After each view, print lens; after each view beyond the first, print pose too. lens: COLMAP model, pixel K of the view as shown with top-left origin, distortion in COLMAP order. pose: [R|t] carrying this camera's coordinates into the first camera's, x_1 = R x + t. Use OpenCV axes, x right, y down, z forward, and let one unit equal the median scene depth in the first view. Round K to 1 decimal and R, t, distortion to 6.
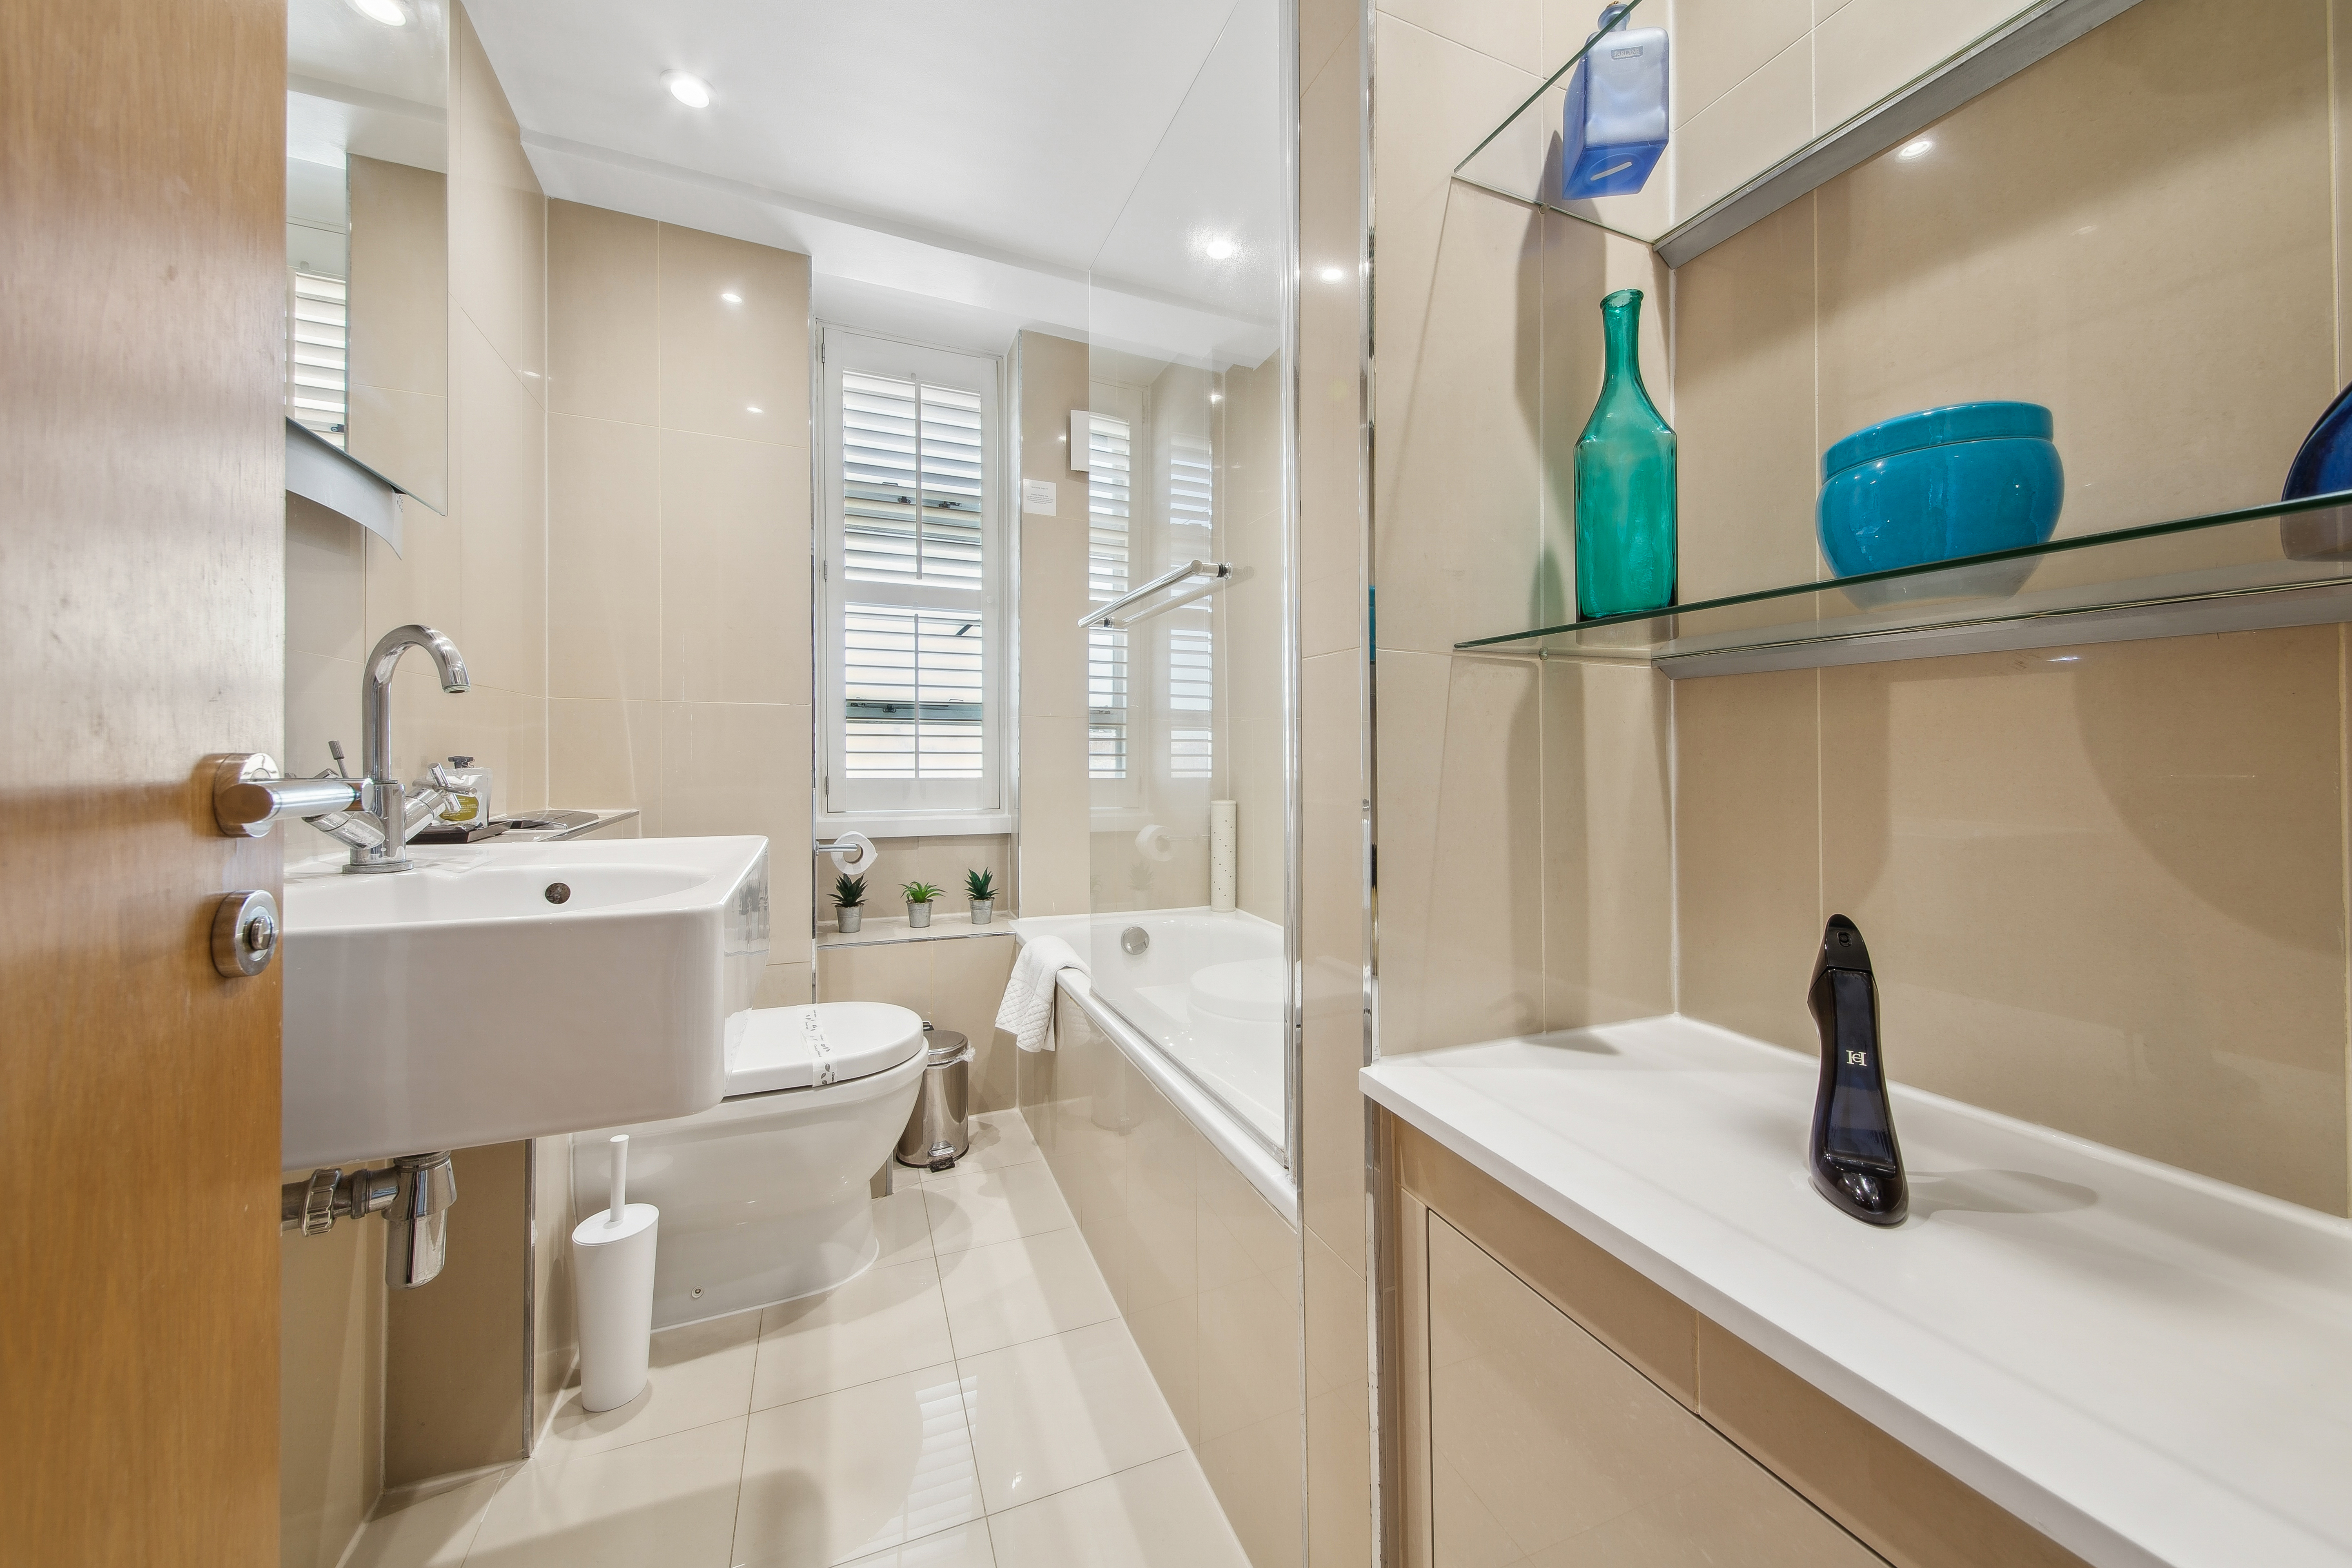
lens RADIAL K [[823.5, 0, 1175.8], [0, 823.5, 750.6], [0, 0, 1]] dist [0.003222, -0.000047]
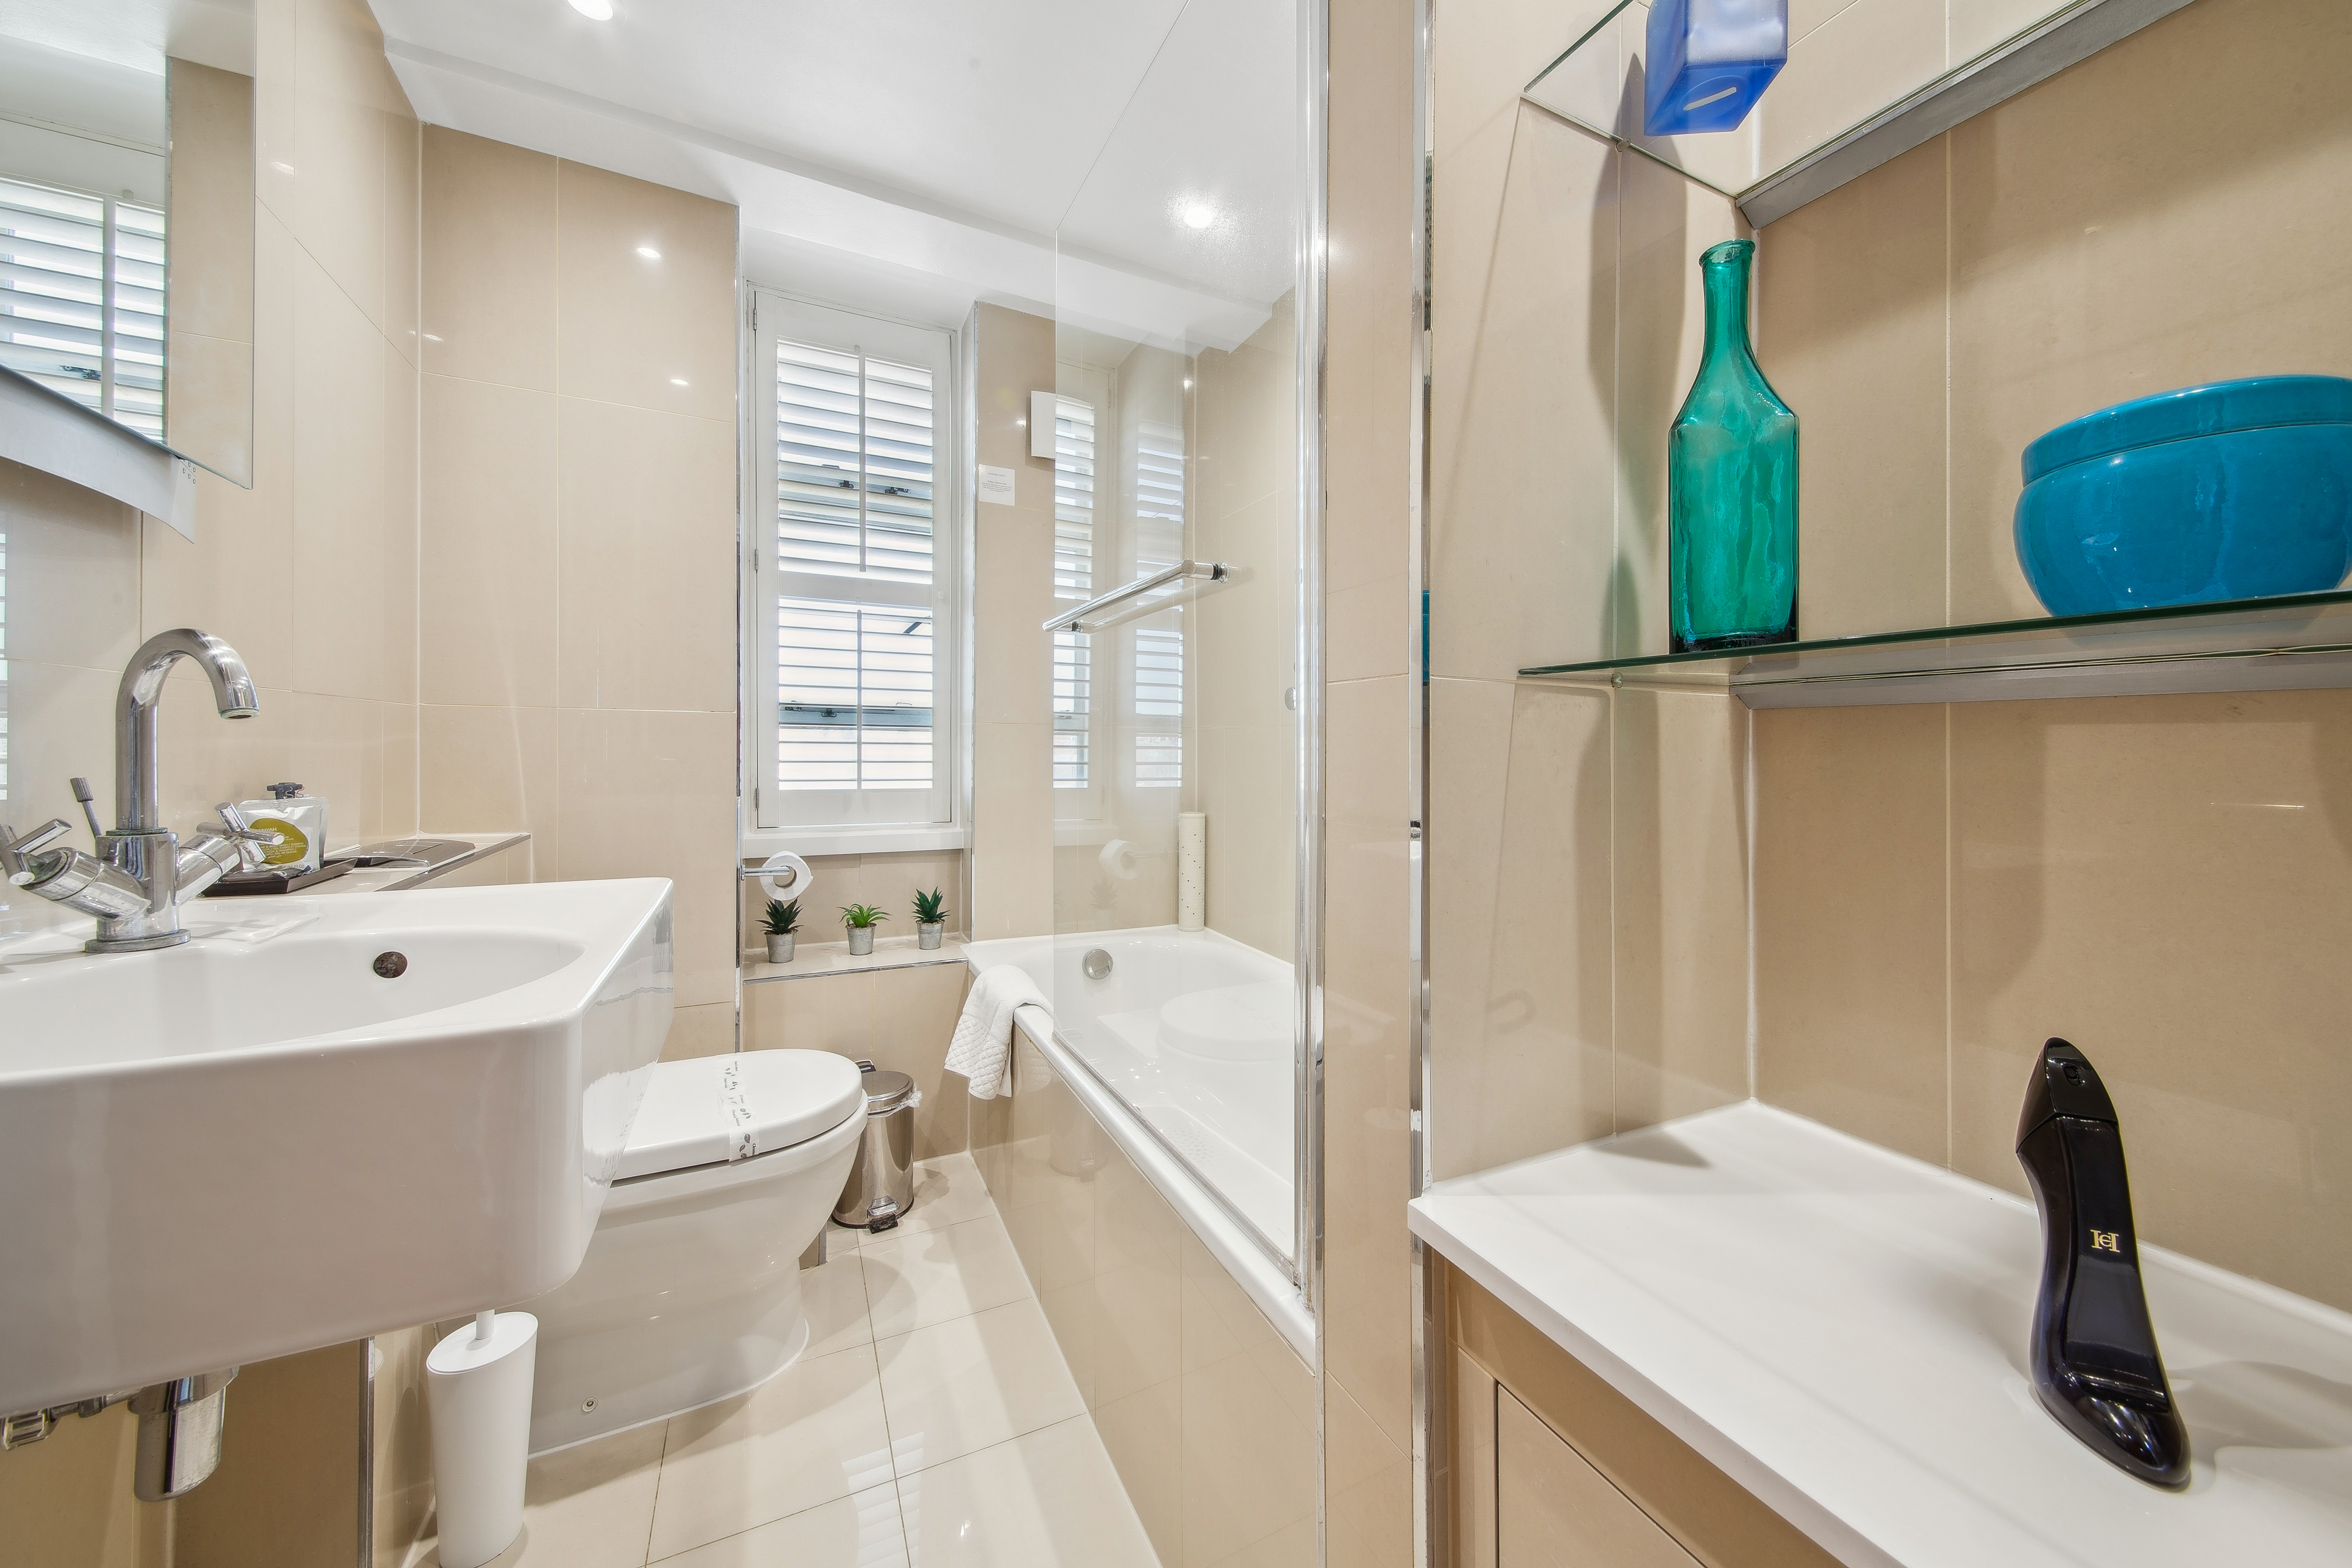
lens RADIAL K [[824.0, 0, 1172.4], [0, 824.0, 739.0], [0, 0, 1]] dist [0.007536, -0.003535]
pose [[0.998579, 0.004672, 0.053077, -0.023116], [-0.004365, 0.999973, -0.005892, -0.026302], [-0.053103, 0.005652, 0.998573, 0.097269]]
